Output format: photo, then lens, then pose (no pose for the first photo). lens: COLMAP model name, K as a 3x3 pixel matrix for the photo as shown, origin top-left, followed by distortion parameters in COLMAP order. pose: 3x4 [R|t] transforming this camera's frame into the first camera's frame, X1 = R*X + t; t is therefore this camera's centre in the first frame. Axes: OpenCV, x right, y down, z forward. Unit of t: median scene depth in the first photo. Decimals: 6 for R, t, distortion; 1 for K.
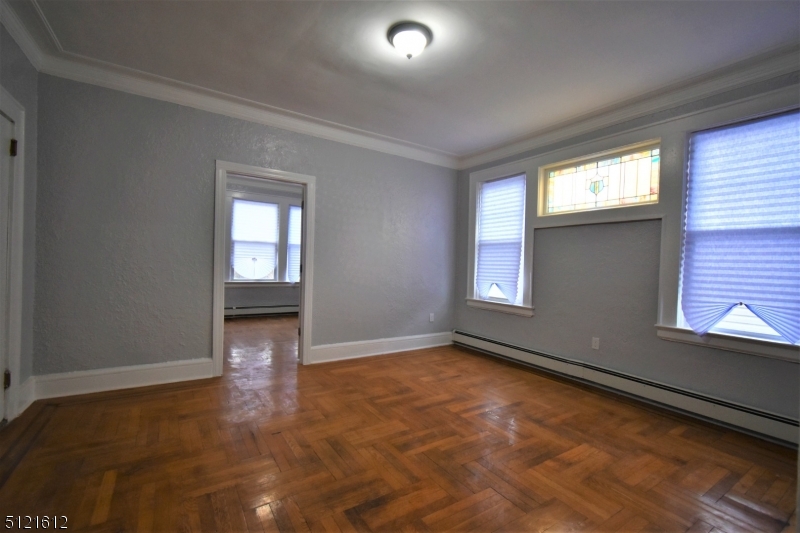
lens RADIAL K [[351.6, 0, 403.6], [0, 351.6, 266.0], [0, 0, 1]] dist [0.002038, 0.000200]
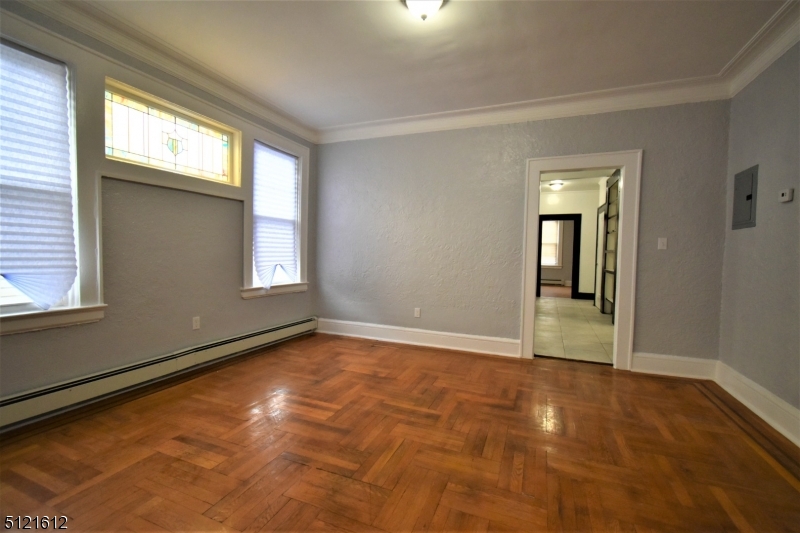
lens RADIAL K [[351.6, 0, 403.6], [0, 351.6, 266.0], [0, 0, 1]] dist [0.002038, 0.000200]
pose [[-0.567494, -0.076785, 0.819789, -0.623807], [-0.033931, 0.996977, 0.069892, -0.015749], [-0.822678, 0.011847, -0.568384, 1.308521]]
